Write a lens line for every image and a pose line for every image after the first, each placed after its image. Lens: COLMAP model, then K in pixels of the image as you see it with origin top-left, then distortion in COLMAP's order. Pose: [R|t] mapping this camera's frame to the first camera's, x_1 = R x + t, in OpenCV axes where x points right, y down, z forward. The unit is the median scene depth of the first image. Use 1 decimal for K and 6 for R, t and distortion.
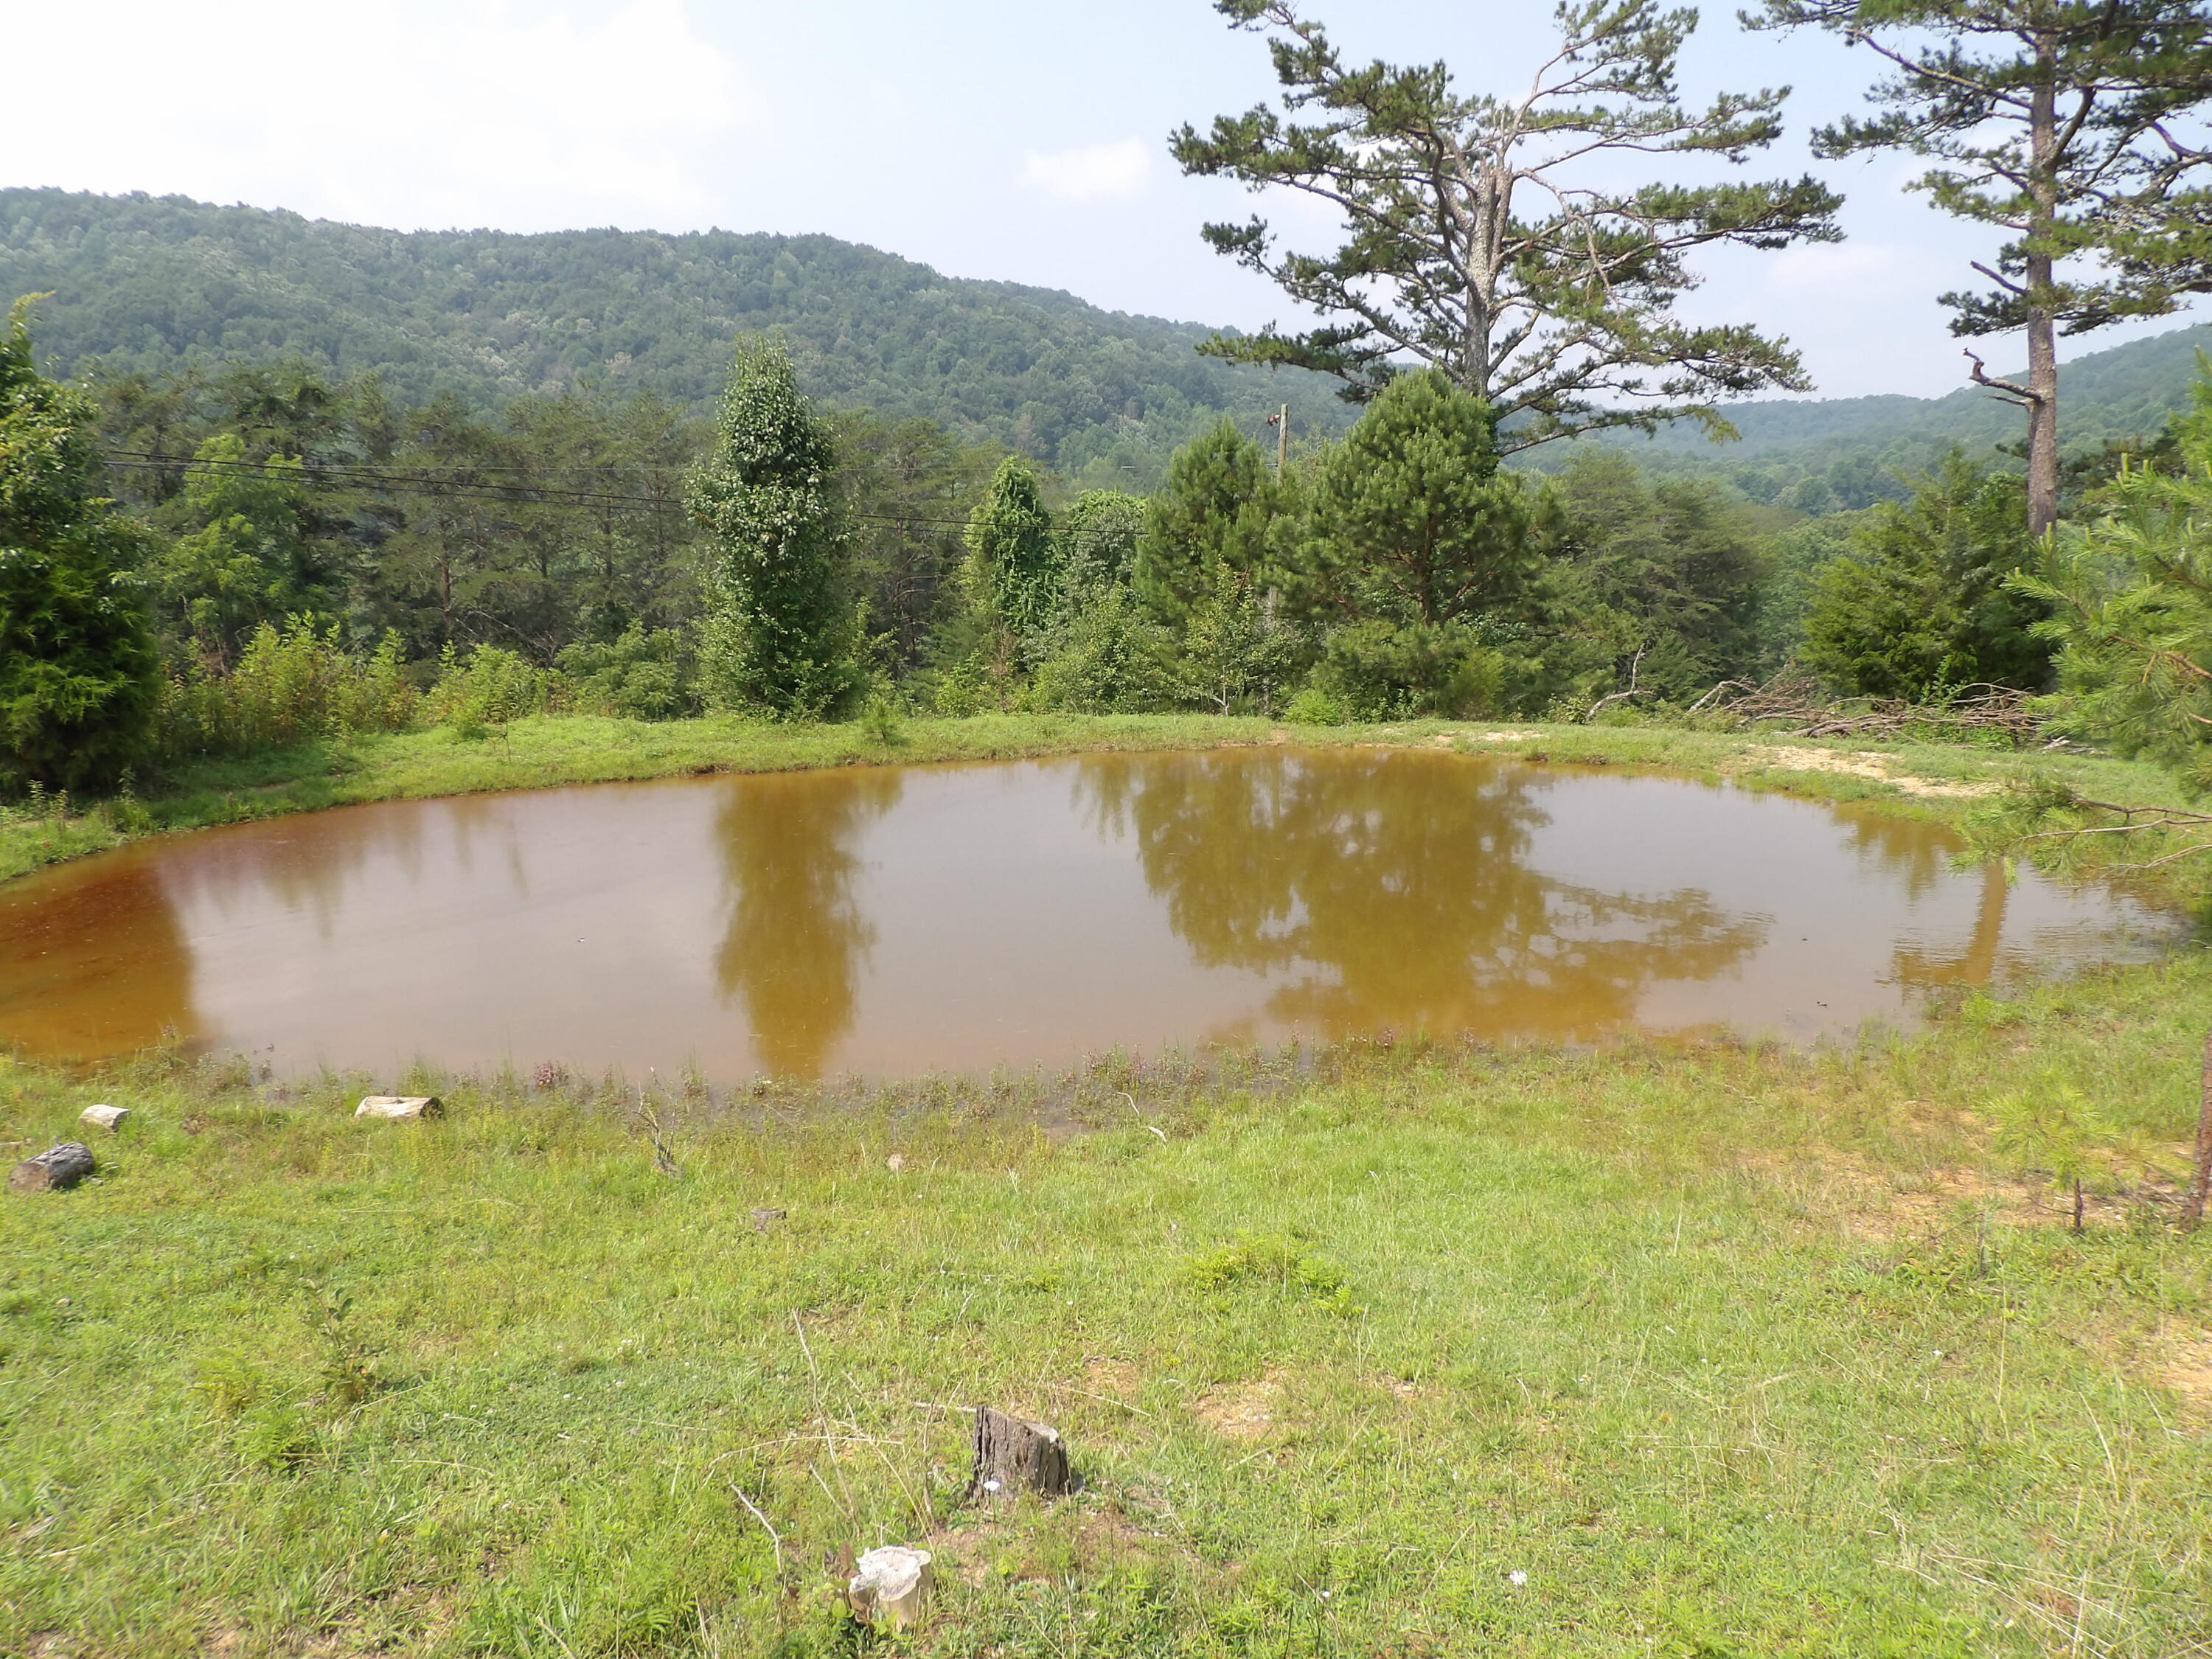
lens RADIAL K [[1581.0, 0, 1095.7], [0, 1581.0, 828.5], [0, 0, 1]] dist [-0.043389, 0.045638]
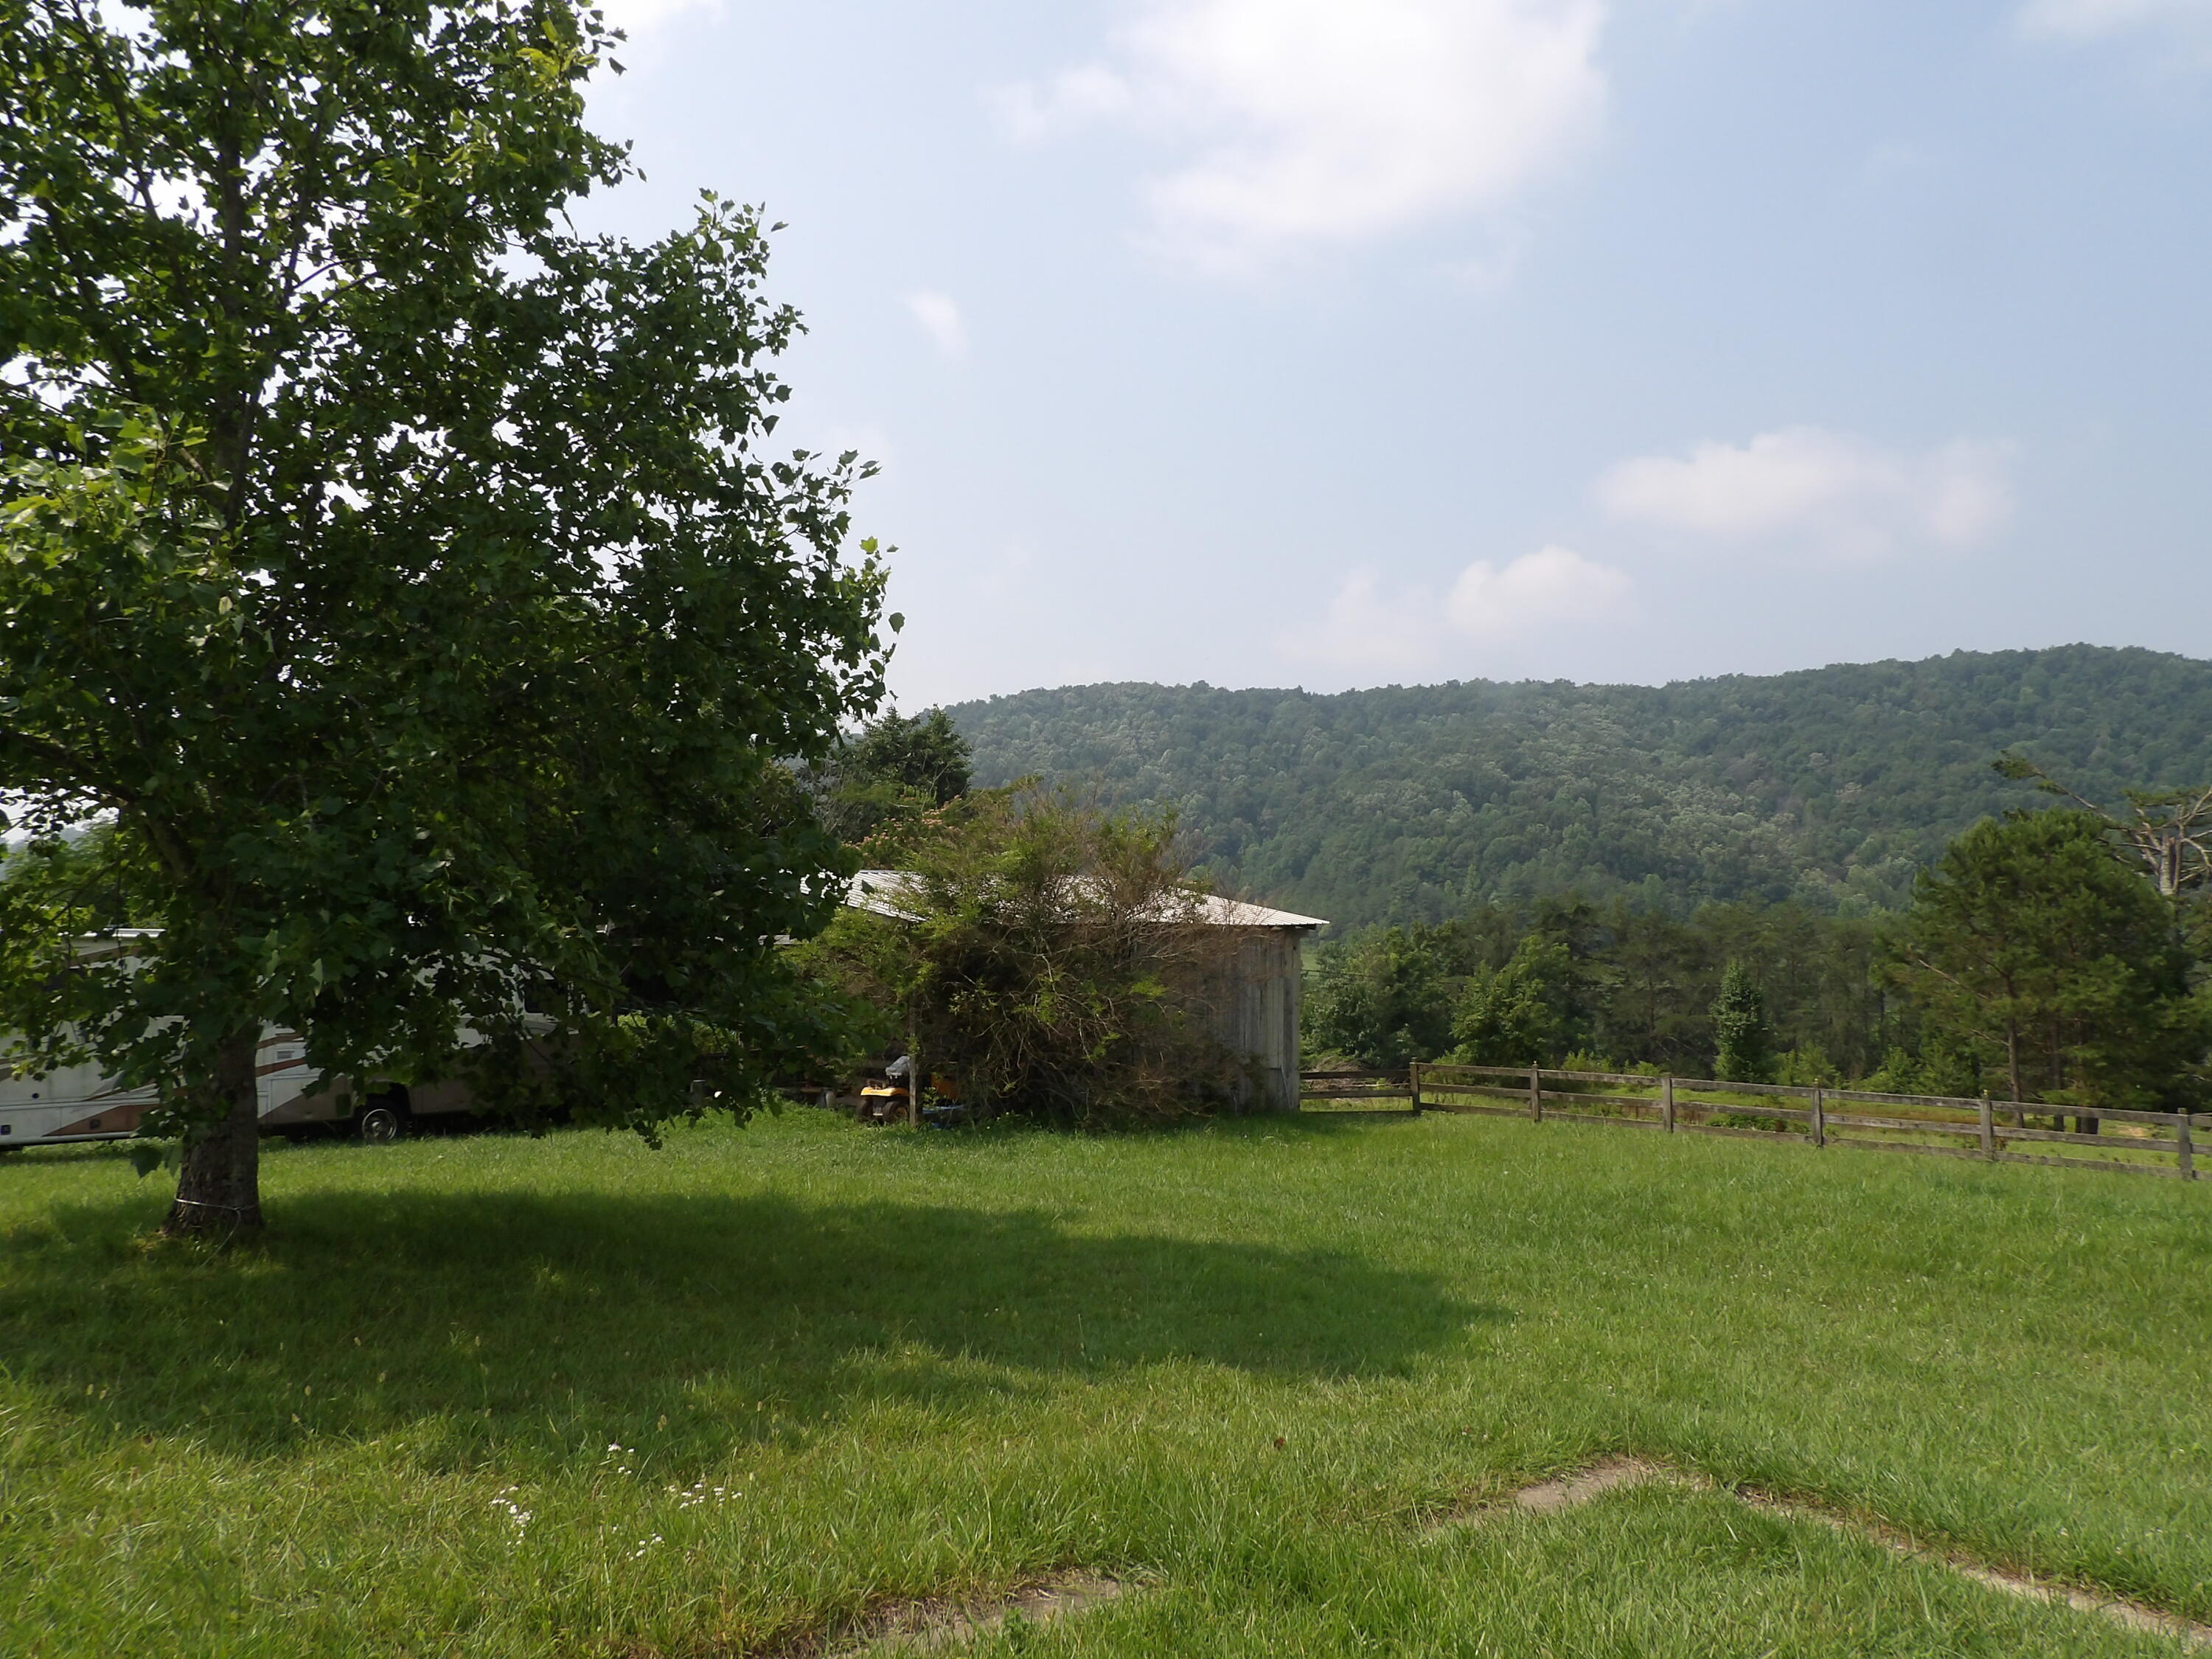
lens RADIAL K [[1581.0, 0, 1090.7], [0, 1581.0, 829.8], [0, 0, 1]] dist [-0.043389, 0.045638]
pose [[0.732841, -0.050443, -0.678528, 0.308031], [-0.123600, 0.970786, -0.205663, 0.068365], [0.669080, 0.234584, 0.705197, -0.654795]]
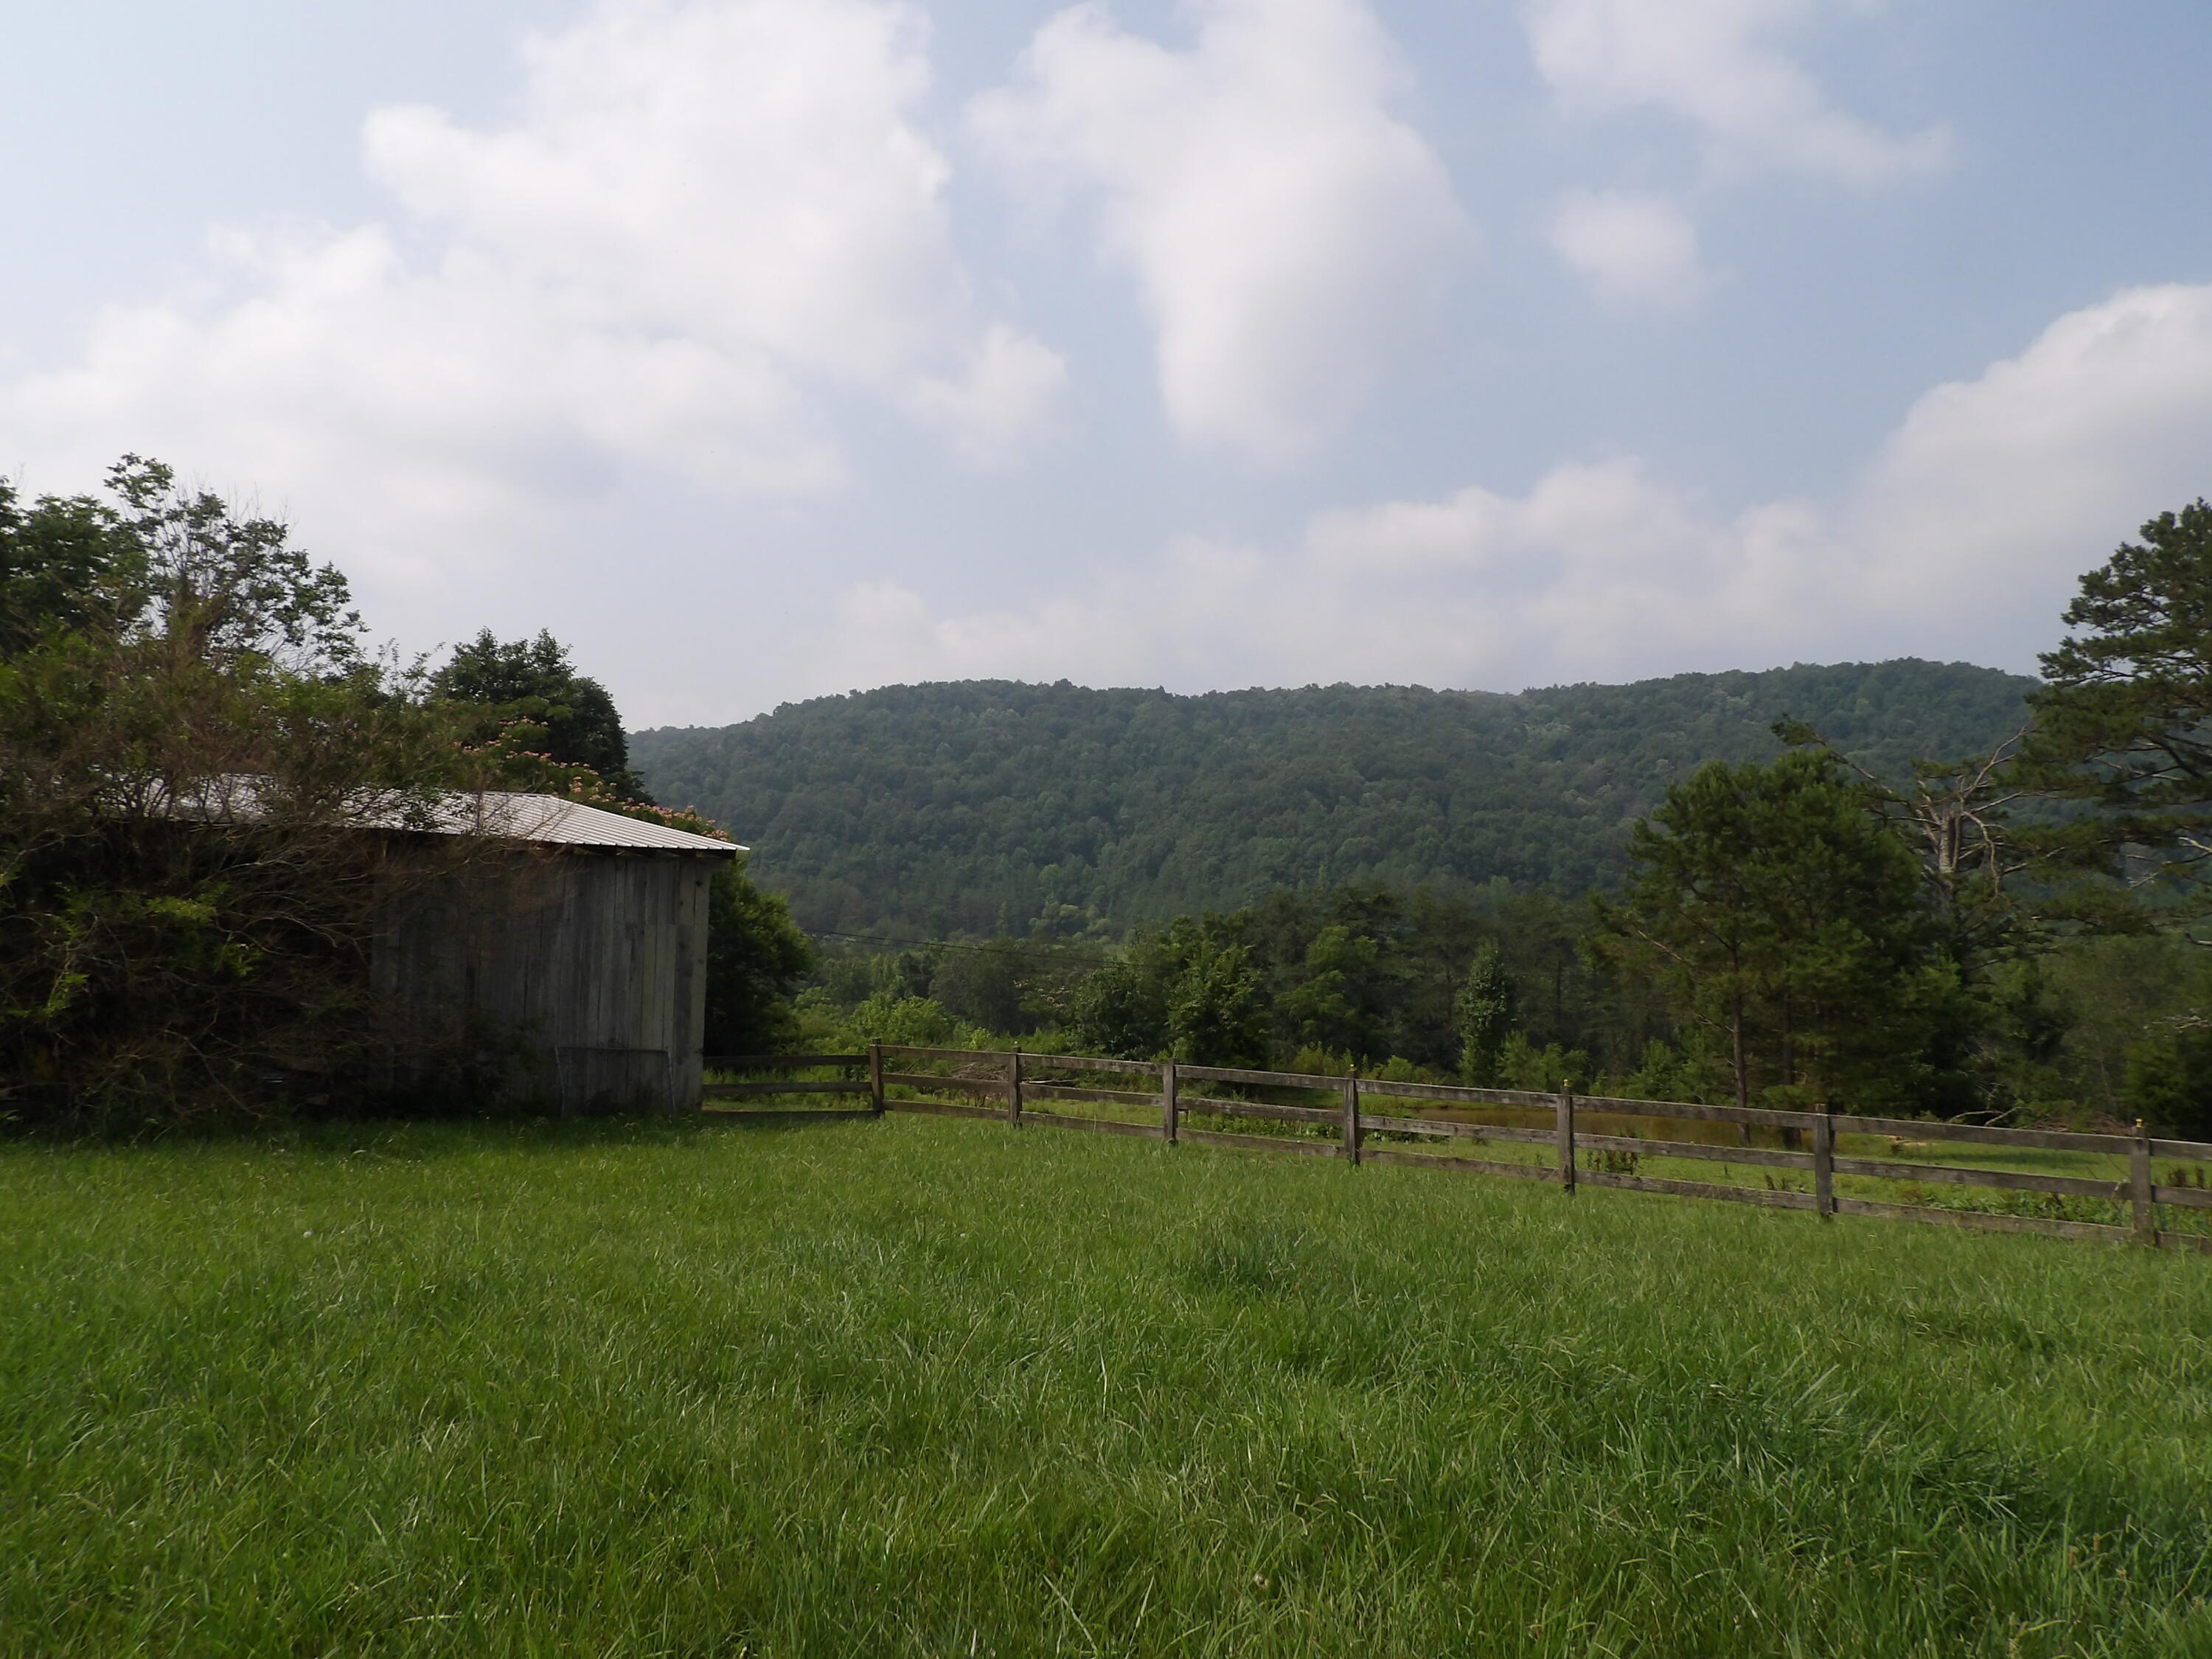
lens RADIAL K [[1581.0, 0, 1089.4], [0, 1581.0, 831.4], [0, 0, 1]] dist [-0.043389, 0.045638]
pose [[0.784657, -0.042259, -0.618488, 0.305248], [-0.117675, 0.969382, -0.215525, 0.050376], [0.608659, 0.241894, 0.755660, -0.481036]]
